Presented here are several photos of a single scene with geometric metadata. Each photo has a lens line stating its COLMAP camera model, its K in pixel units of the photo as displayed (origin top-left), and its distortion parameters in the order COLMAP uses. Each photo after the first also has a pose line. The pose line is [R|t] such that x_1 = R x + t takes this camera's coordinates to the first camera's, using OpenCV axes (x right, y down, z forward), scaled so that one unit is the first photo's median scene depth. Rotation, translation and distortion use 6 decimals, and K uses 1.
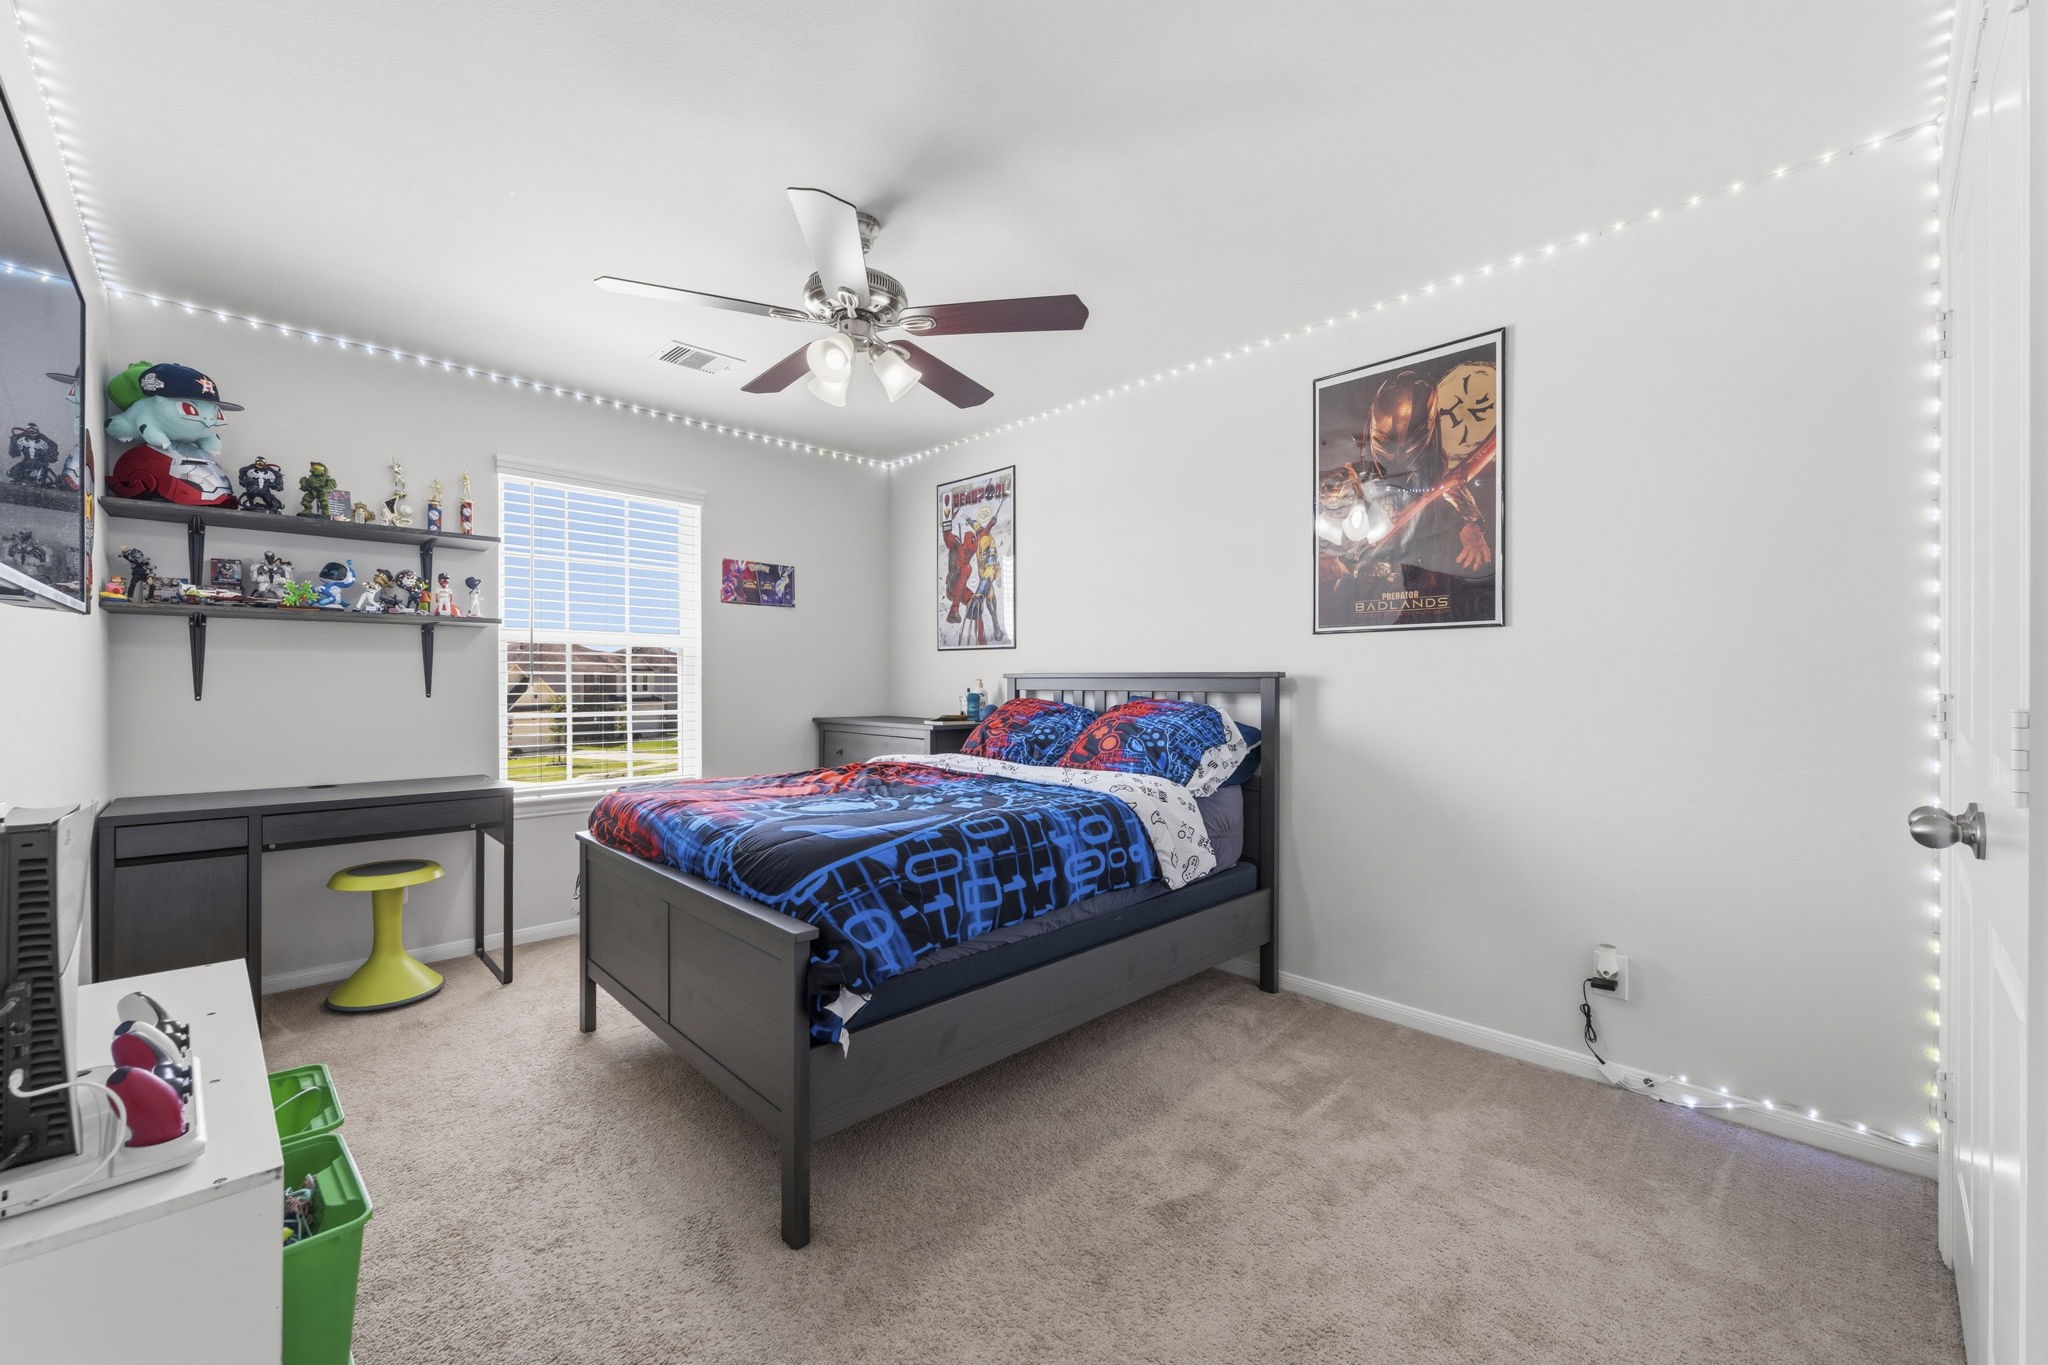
lens RADIAL K [[801.4, 0, 1024.0], [0, 801.4, 682.5], [0, 0, 1]] dist [0.000512, 0.000014]
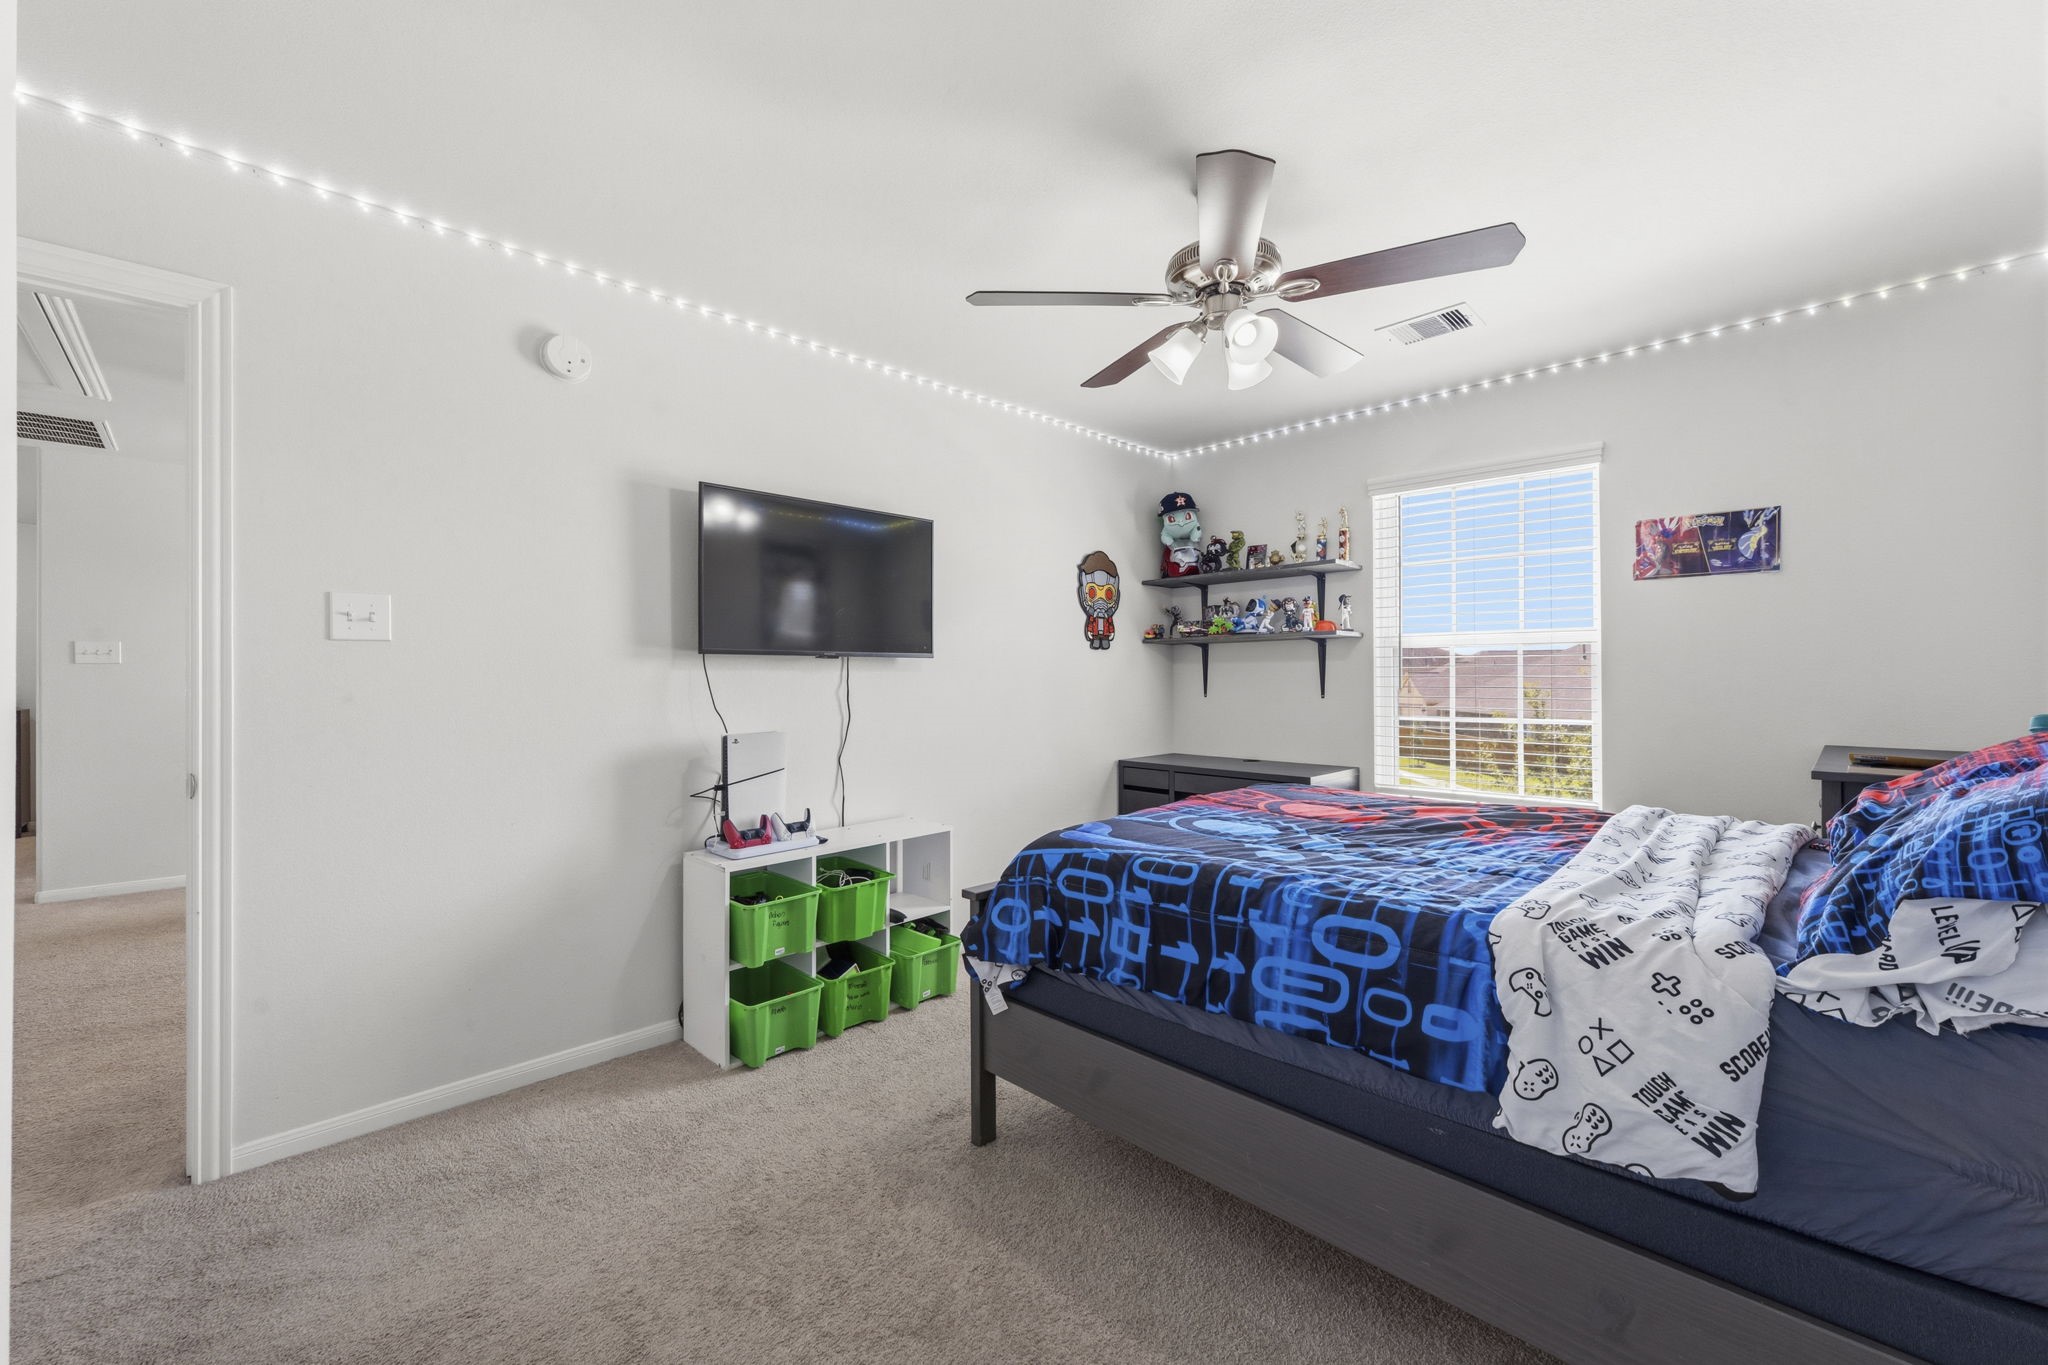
lens RADIAL K [[819.8, 0, 1028.6], [0, 819.8, 692.7], [0, 0, 1]] dist [-0.000795, -0.000005]
pose [[0.010060, 0.014940, -0.999838, 0.620179], [0.002848, 0.999884, 0.014970, -0.011557], [0.999945, -0.002998, 0.010016, 0.667061]]
